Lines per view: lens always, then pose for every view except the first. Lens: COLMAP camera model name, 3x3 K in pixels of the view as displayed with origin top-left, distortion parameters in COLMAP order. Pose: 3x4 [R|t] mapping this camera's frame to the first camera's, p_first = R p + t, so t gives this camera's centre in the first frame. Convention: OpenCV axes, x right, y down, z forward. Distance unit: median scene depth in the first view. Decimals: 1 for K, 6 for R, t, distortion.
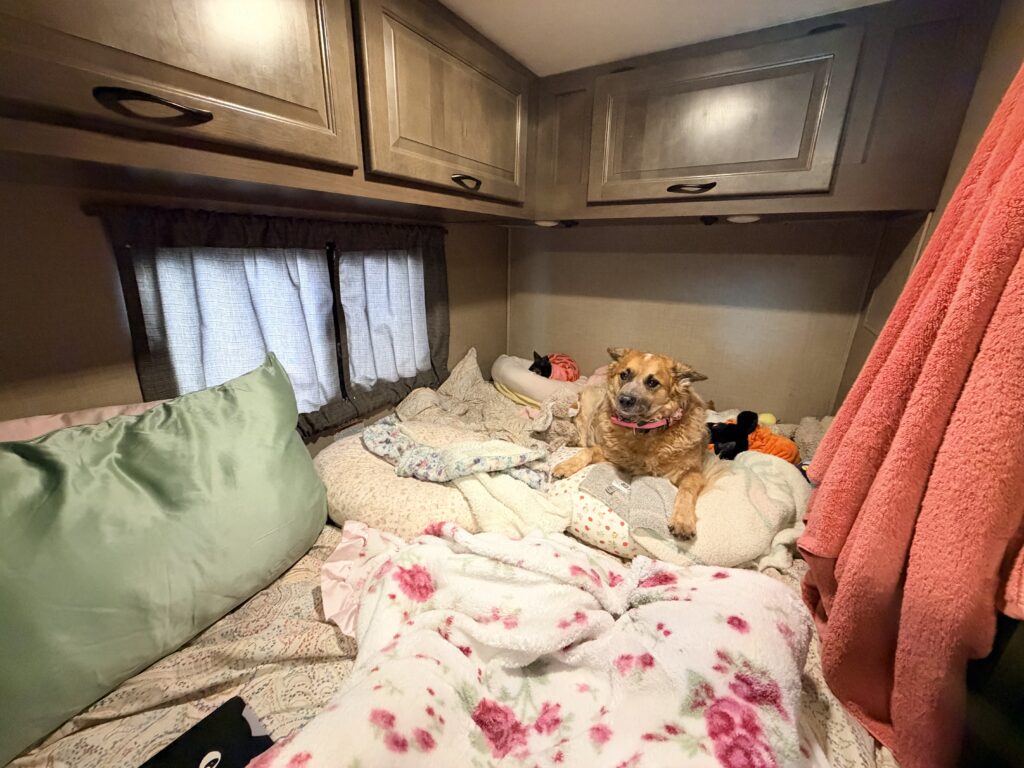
lens RADIAL K [[404.7, 0, 508.5], [0, 404.7, 380.2], [0, 0, 1]] dist [-0.011749, 0.002736]
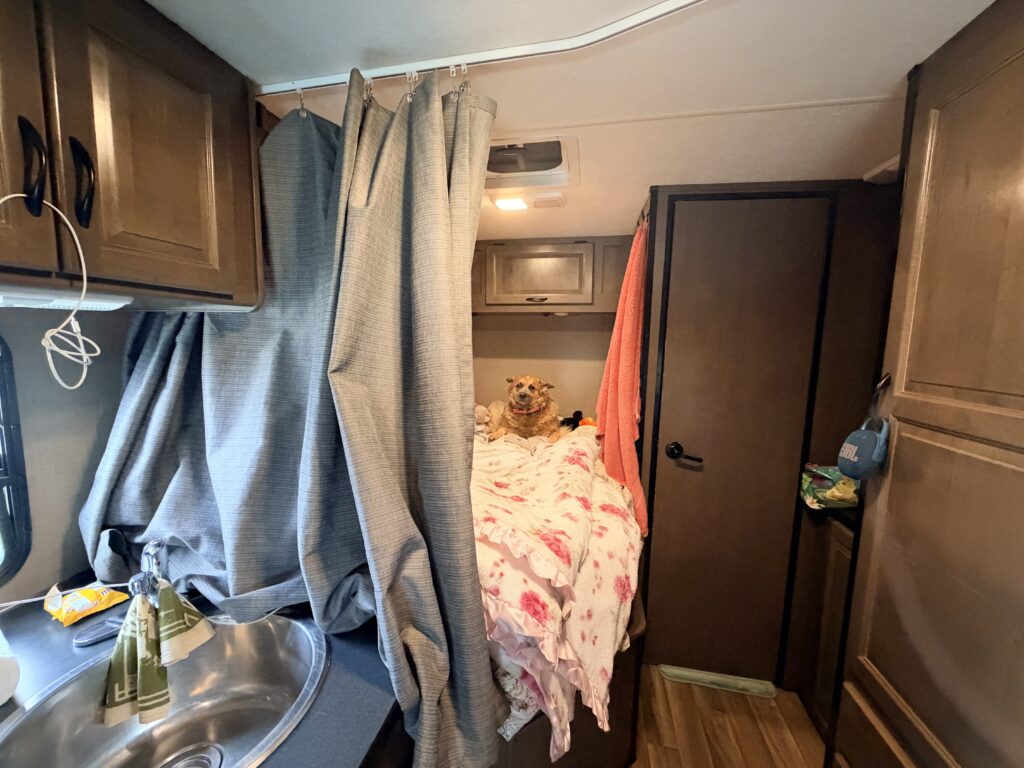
lens RADIAL K [[404.7, 0, 511.0], [0, 404.7, 379.4], [0, 0, 1]] dist [-0.011749, 0.002736]
pose [[0.935536, -0.038612, 0.351114, -0.449667], [0.107799, 0.977797, -0.179701, 0.308363], [-0.336380, 0.205967, 0.918927, -0.846455]]
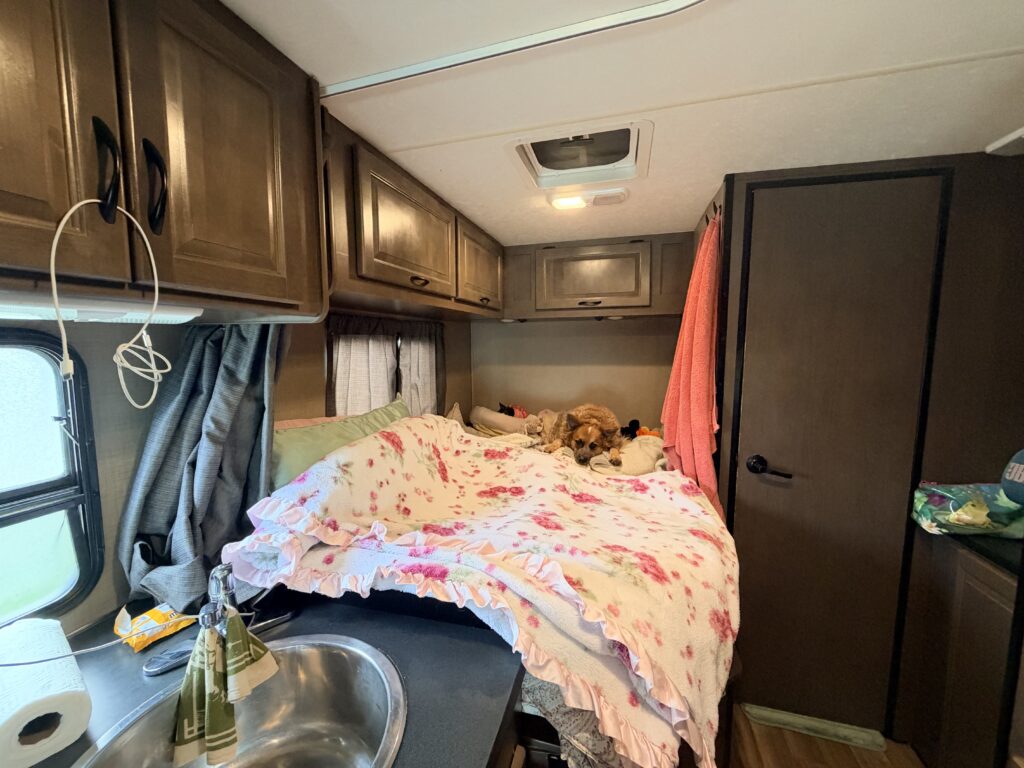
lens RADIAL K [[404.7, 0, 511.5], [0, 404.7, 378.5], [0, 0, 1]] dist [-0.011749, 0.002736]
pose [[0.961307, -0.046031, 0.271607, -0.510156], [0.105086, 0.972661, -0.207092, 0.274205], [-0.254649, 0.227621, 0.939863, -0.740024]]
